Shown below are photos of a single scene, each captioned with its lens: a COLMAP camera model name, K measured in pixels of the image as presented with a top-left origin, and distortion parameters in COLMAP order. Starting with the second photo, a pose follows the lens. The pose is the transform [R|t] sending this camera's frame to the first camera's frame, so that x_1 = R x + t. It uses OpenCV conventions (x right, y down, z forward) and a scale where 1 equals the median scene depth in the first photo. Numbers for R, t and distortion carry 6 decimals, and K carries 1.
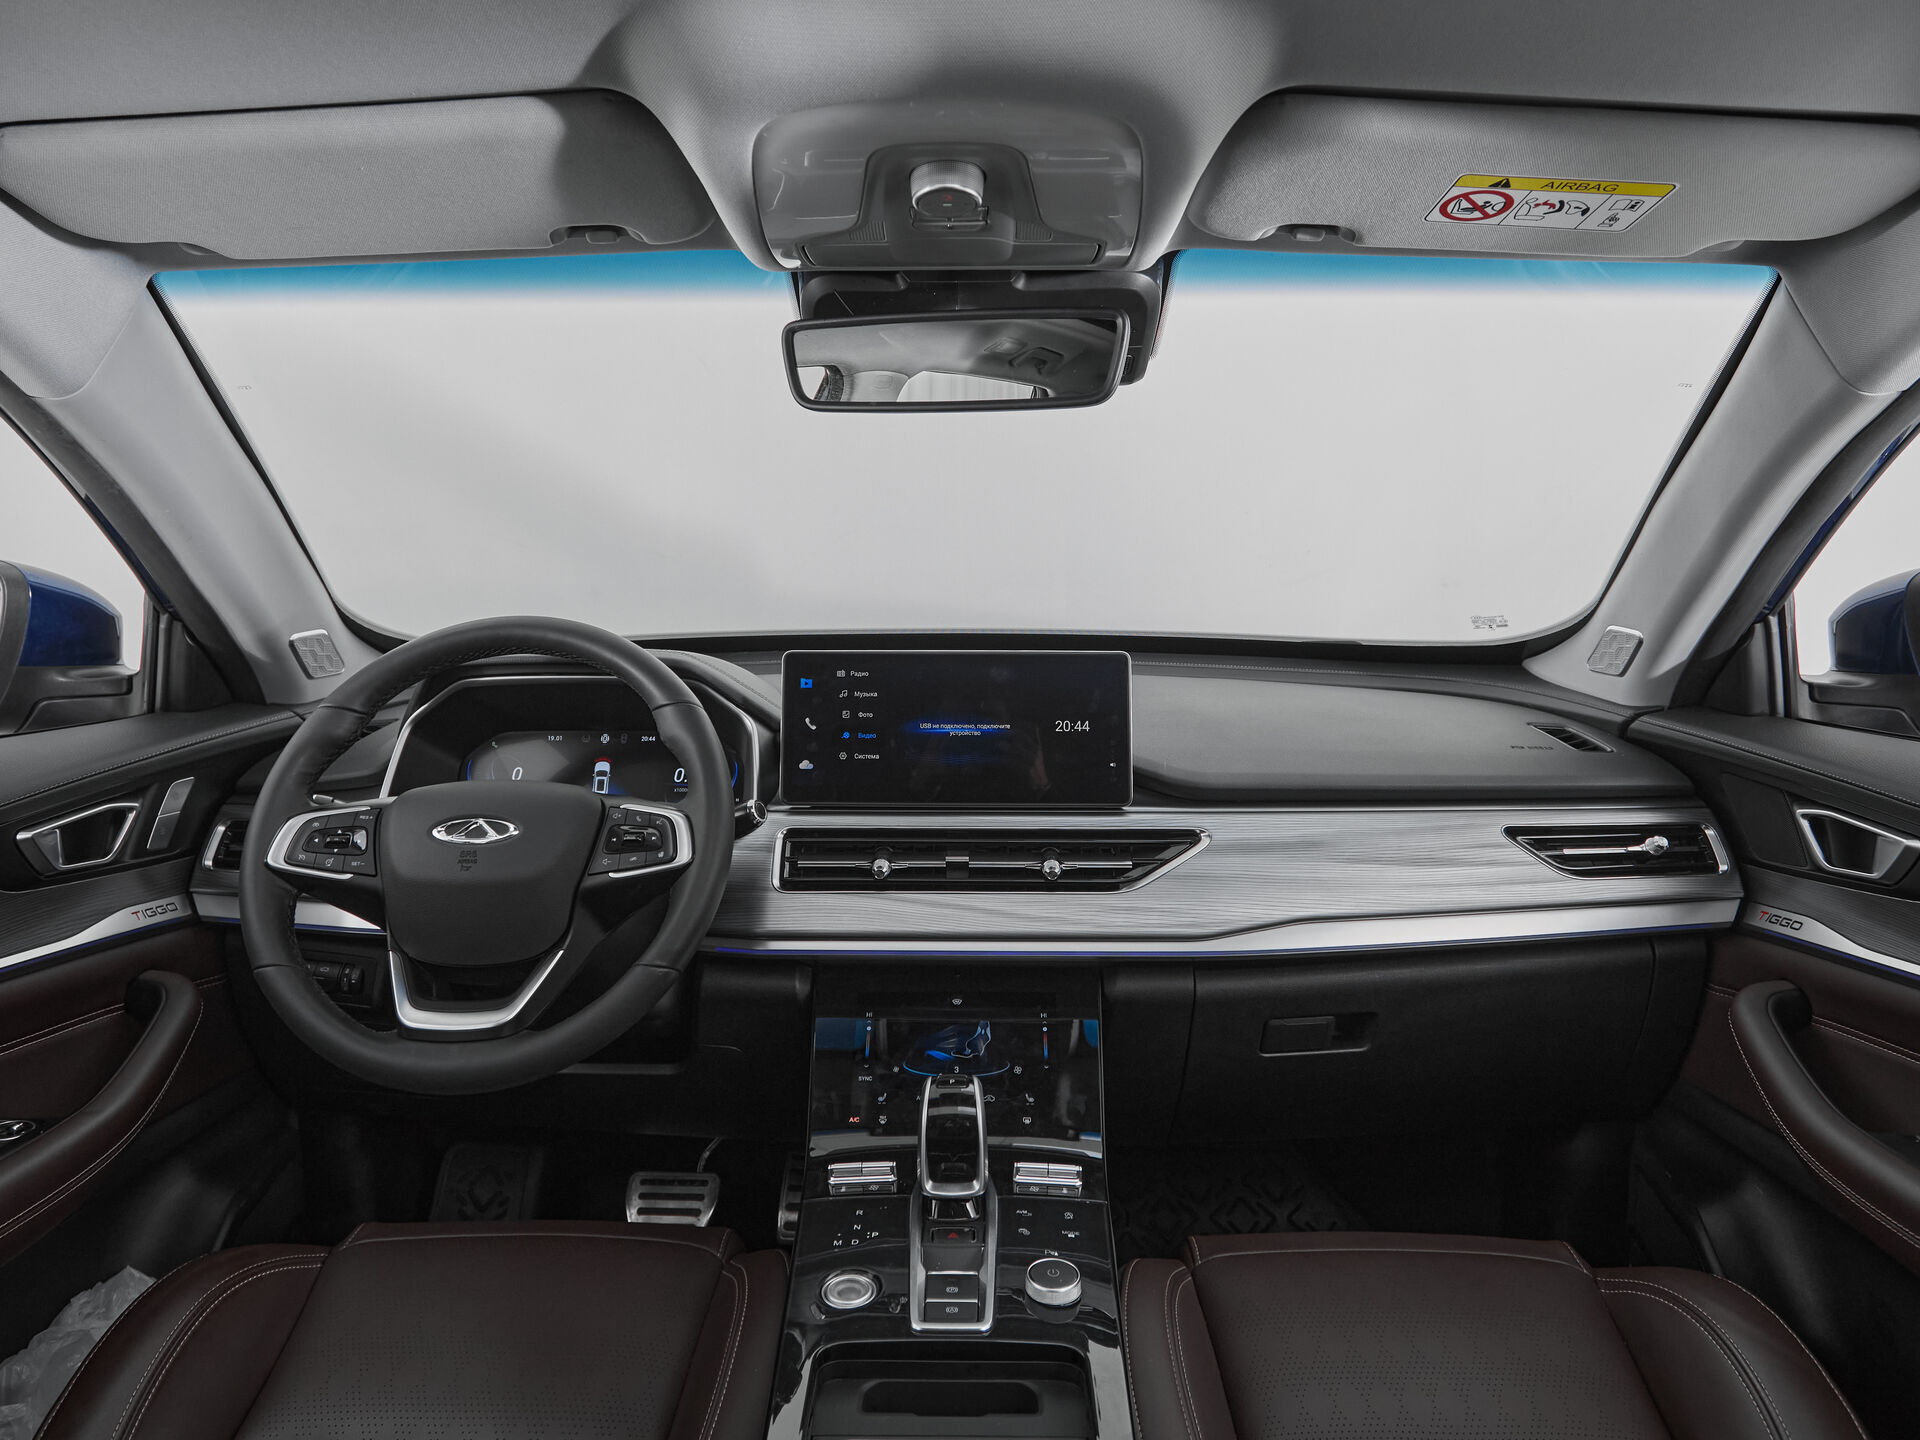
lens RADIAL K [[1010.8, 0, 960.0], [0, 1010.8, 720.0], [0, 0, 1]] dist [-0.001094, -0.000205]
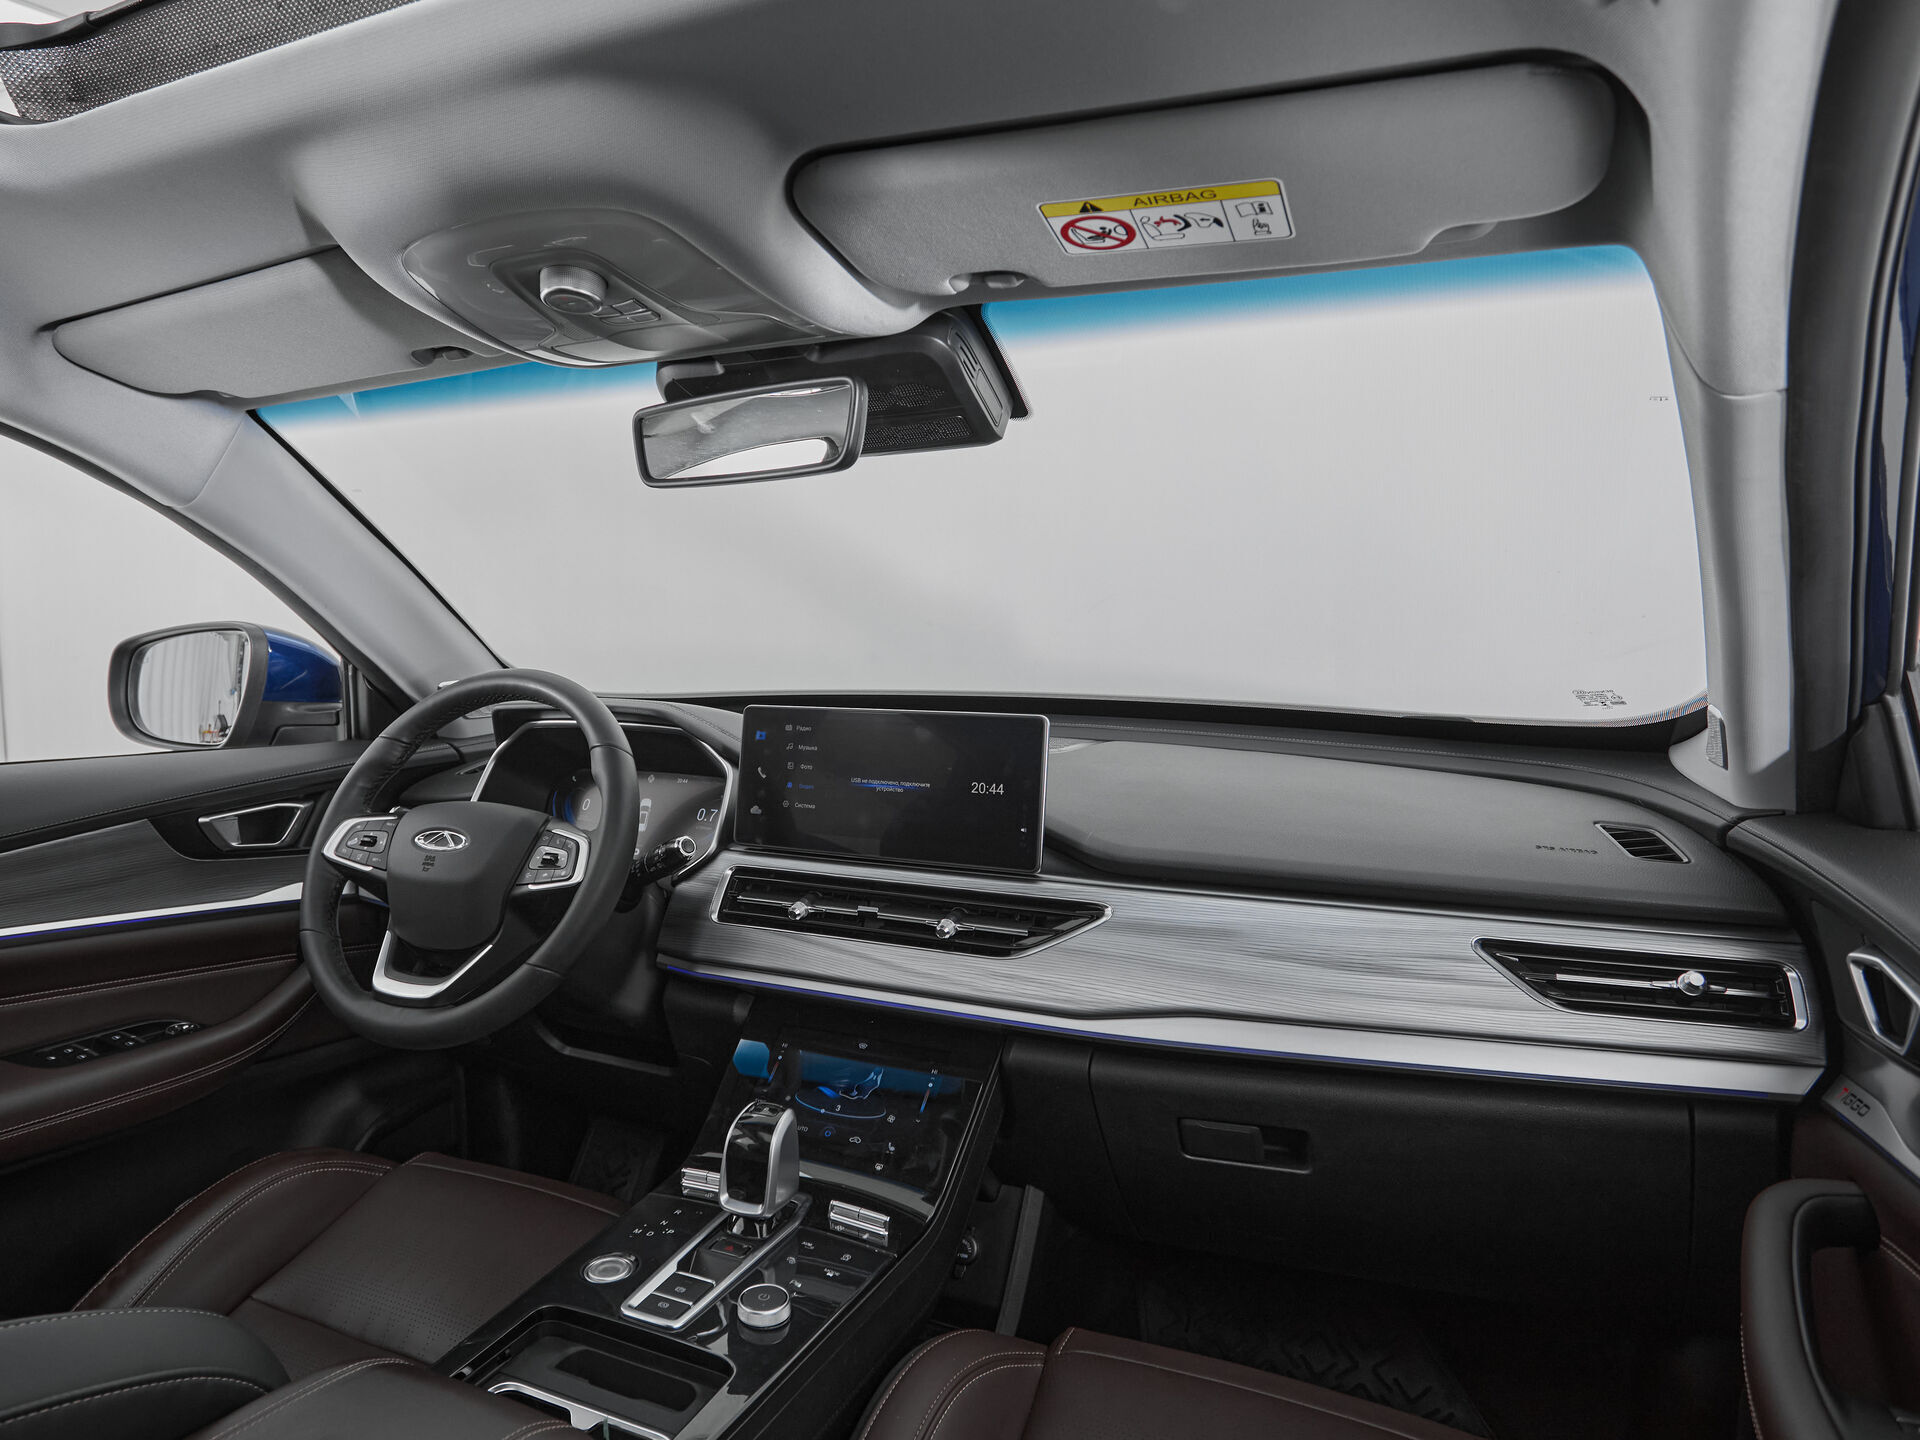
lens RADIAL K [[1007.6, 0, 939.4], [0, 1007.6, 781.3], [0, 0, 1]] dist [-0.001526, -0.000781]
pose [[0.930081, 0.054503, -0.363288, 0.430771], [-0.057231, 0.998356, 0.003258, -0.001466], [0.362868, 0.017761, 0.931671, 0.056475]]
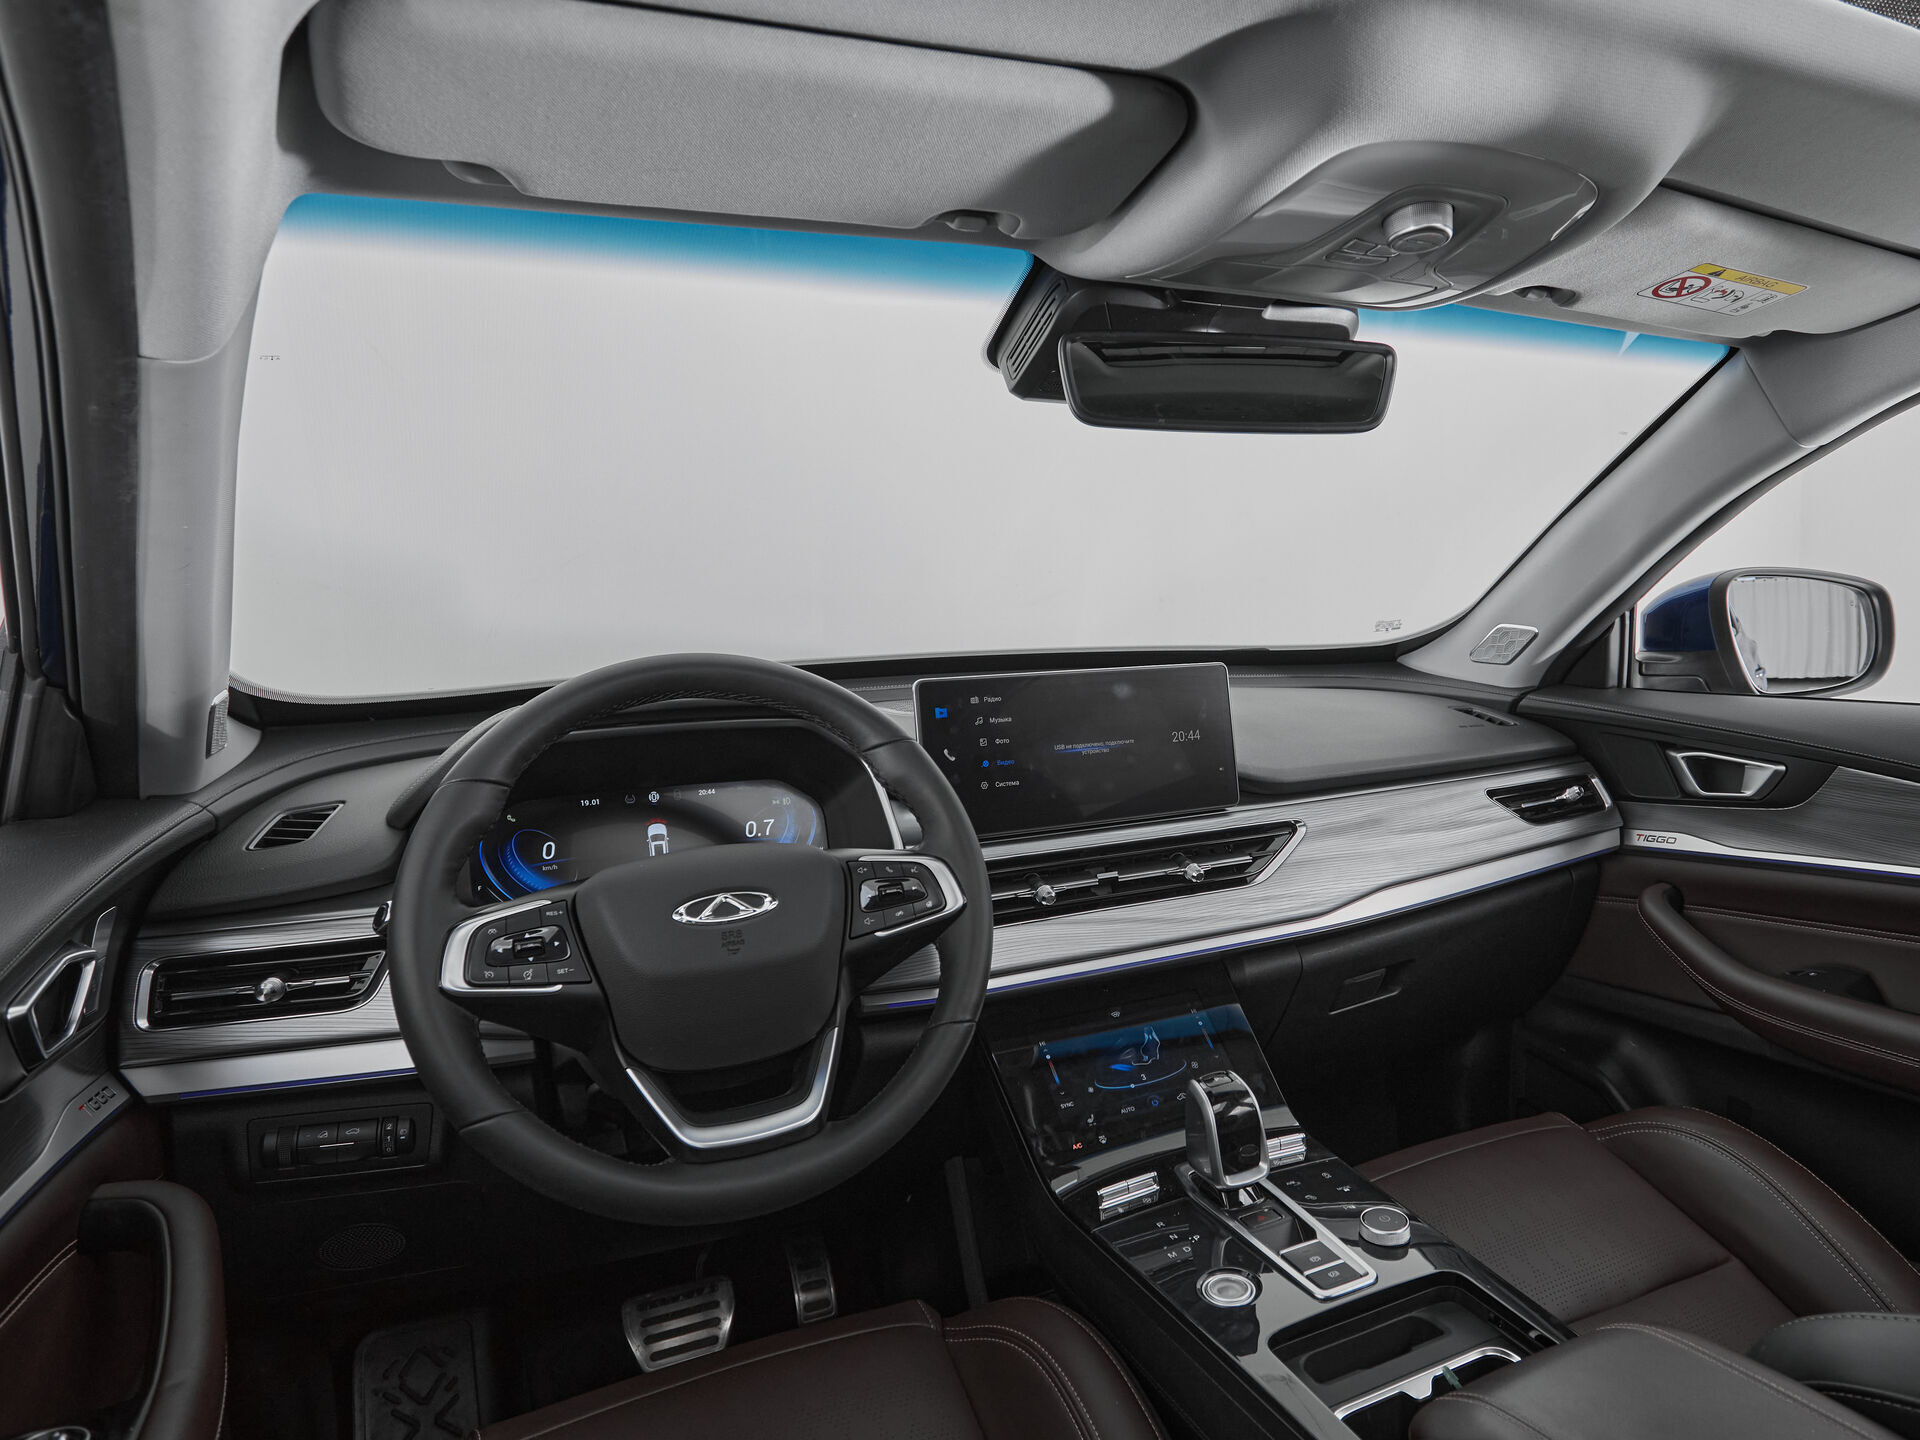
lens RADIAL K [[1026.0, 0, 1032.5], [0, 1026.0, 768.7], [0, 0, 1]] dist [-0.002636, -0.000626]
pose [[0.911220, -0.091388, 0.401654, -0.469231], [0.082669, 0.995813, 0.039027, -0.014873], [-0.403539, -0.002358, 0.914959, 0.088664]]
